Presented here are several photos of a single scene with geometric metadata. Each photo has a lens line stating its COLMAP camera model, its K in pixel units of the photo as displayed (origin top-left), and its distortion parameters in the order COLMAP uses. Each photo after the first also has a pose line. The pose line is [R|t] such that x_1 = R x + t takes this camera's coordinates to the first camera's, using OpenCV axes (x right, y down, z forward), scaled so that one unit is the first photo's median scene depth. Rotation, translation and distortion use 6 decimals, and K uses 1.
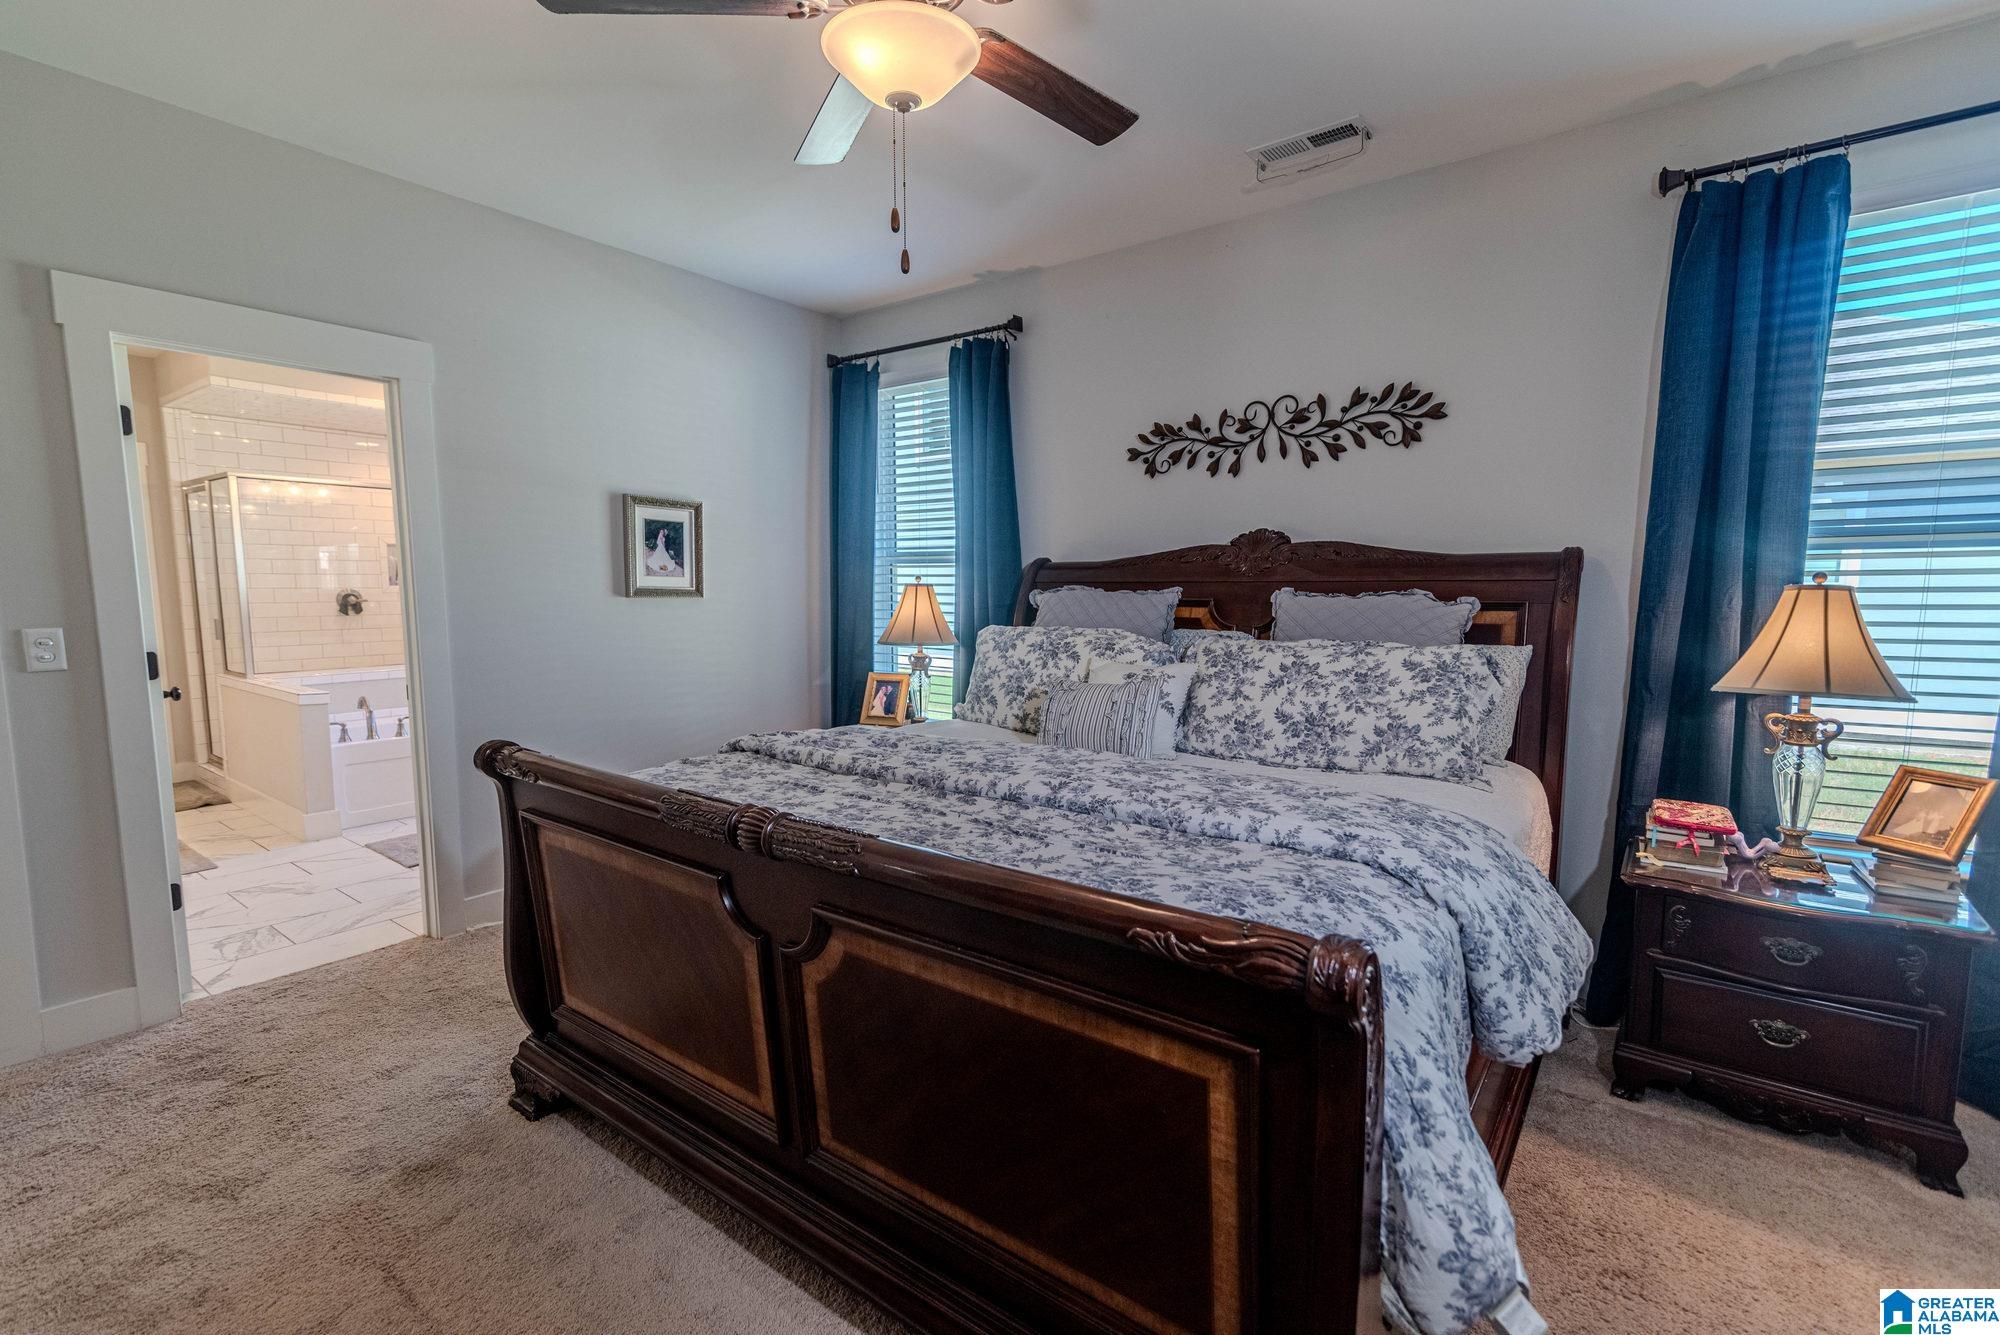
lens RADIAL K [[897.2, 0, 1002.6], [0, 897.2, 676.0], [0, 0, 1]] dist [0.014354, -0.001096]
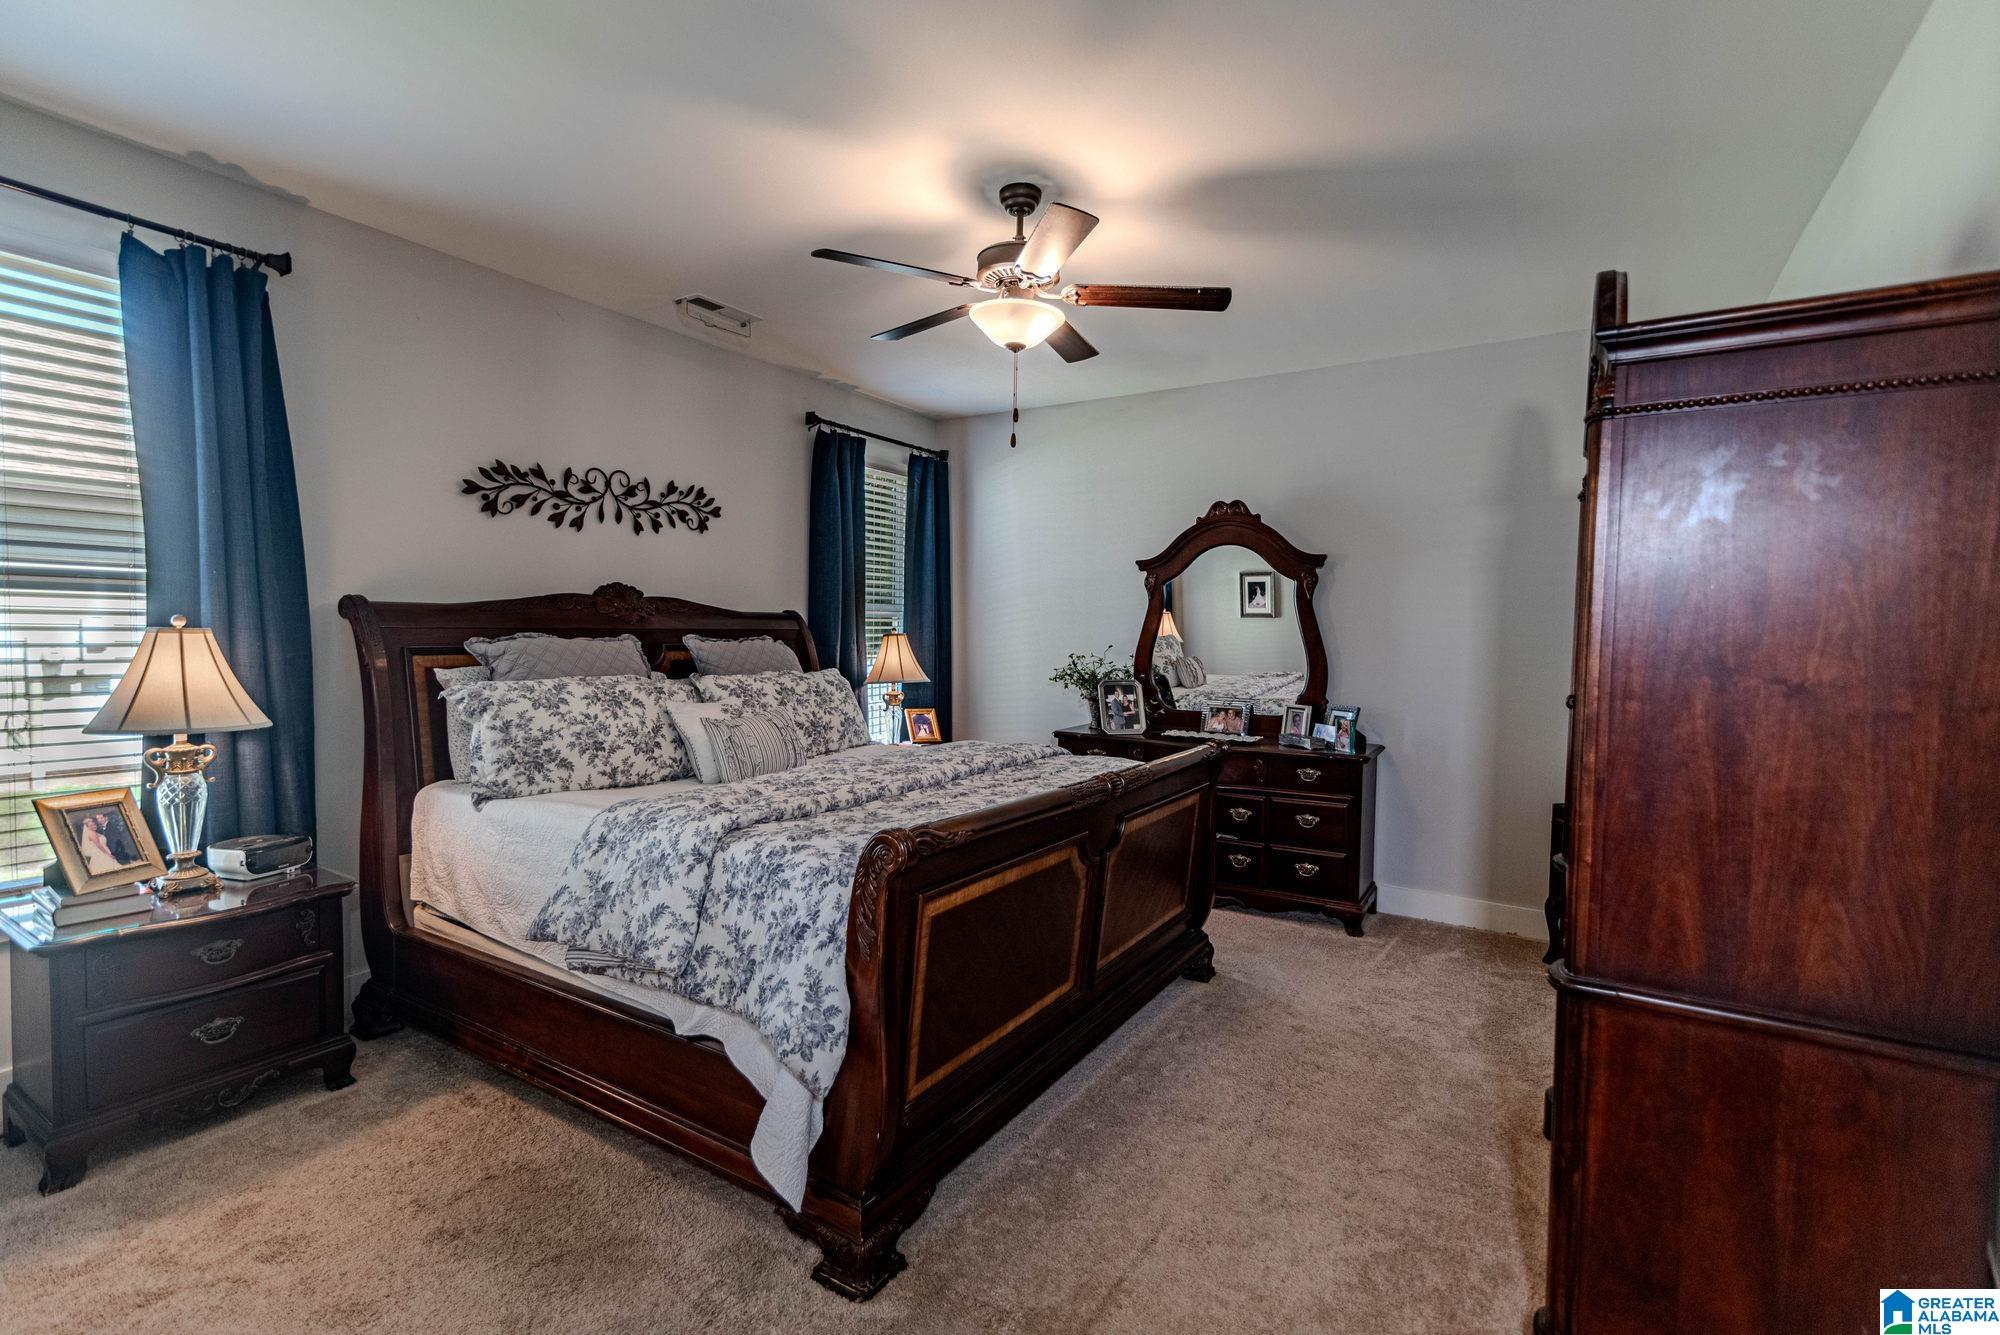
lens RADIAL K [[897.2, 0, 1000.7], [0, 897.2, 674.8], [0, 0, 1]] dist [0.014354, -0.001096]
pose [[-0.082251, -0.050230, 0.995345, -0.897967], [0.092283, 0.994054, 0.057790, -0.069094], [-0.992330, 0.096607, -0.077126, 0.619422]]
